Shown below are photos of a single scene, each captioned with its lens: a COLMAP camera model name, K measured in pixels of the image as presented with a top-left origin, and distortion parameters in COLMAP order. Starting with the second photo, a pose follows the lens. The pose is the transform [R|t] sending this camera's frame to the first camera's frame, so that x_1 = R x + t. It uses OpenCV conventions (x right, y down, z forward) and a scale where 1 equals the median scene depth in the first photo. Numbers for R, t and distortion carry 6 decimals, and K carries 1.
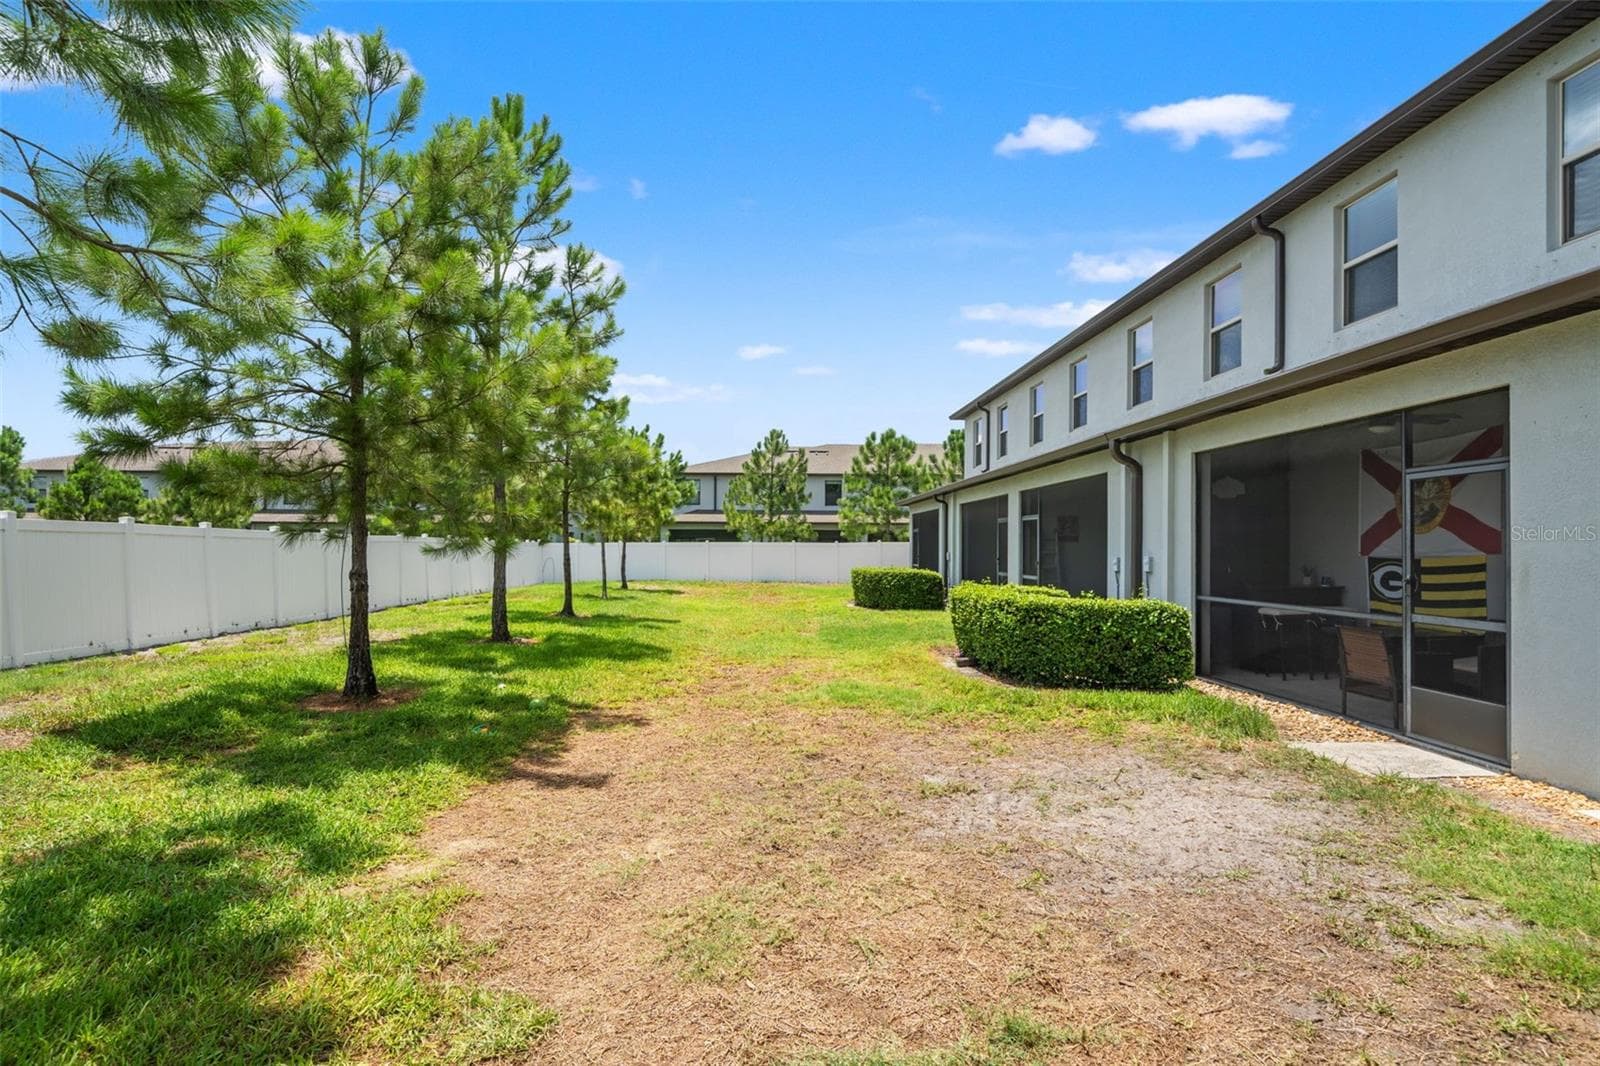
lens RADIAL K [[841.1, 0, 800.0], [0, 841.1, 533.0], [0, 0, 1]] dist [-0.000882, -0.000392]
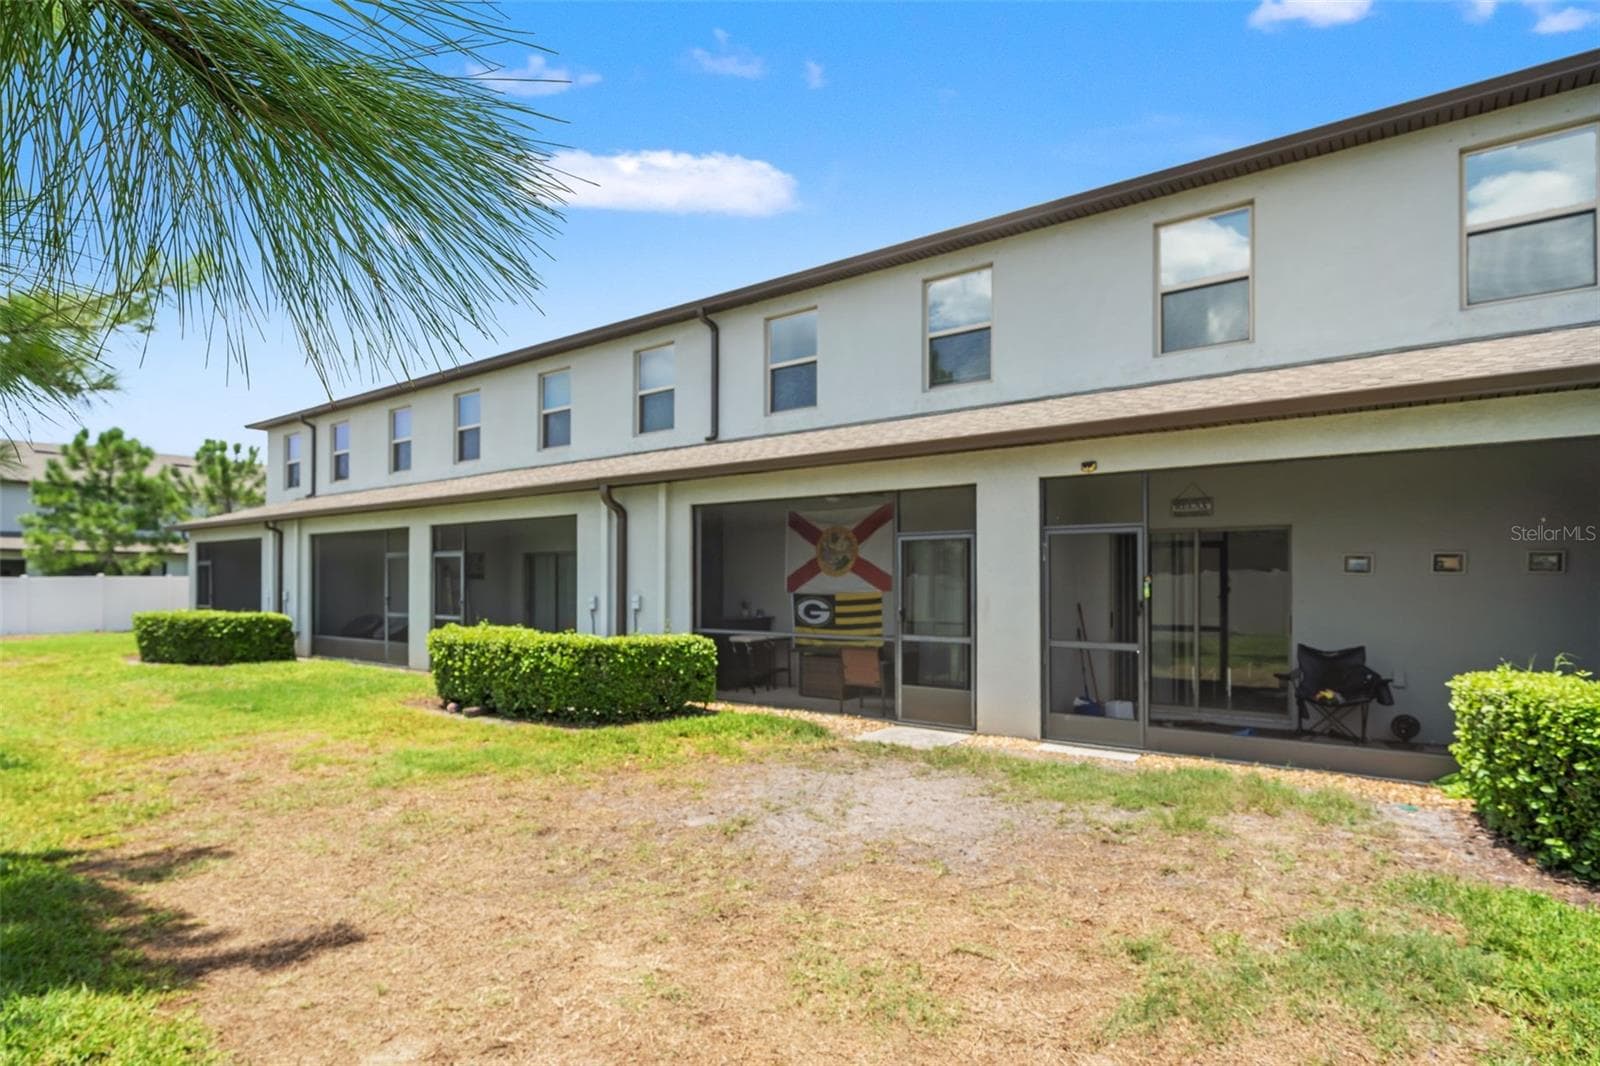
lens RADIAL K [[833.5, 0, 801.4], [0, 833.5, 587.6], [0, 0, 1]] dist [-0.000974, -0.000372]
pose [[0.632817, -0.009132, 0.774247, -0.331482], [-0.011665, 0.999705, 0.021325, -0.008532], [-0.774213, -0.022527, 0.632524, 0.165873]]
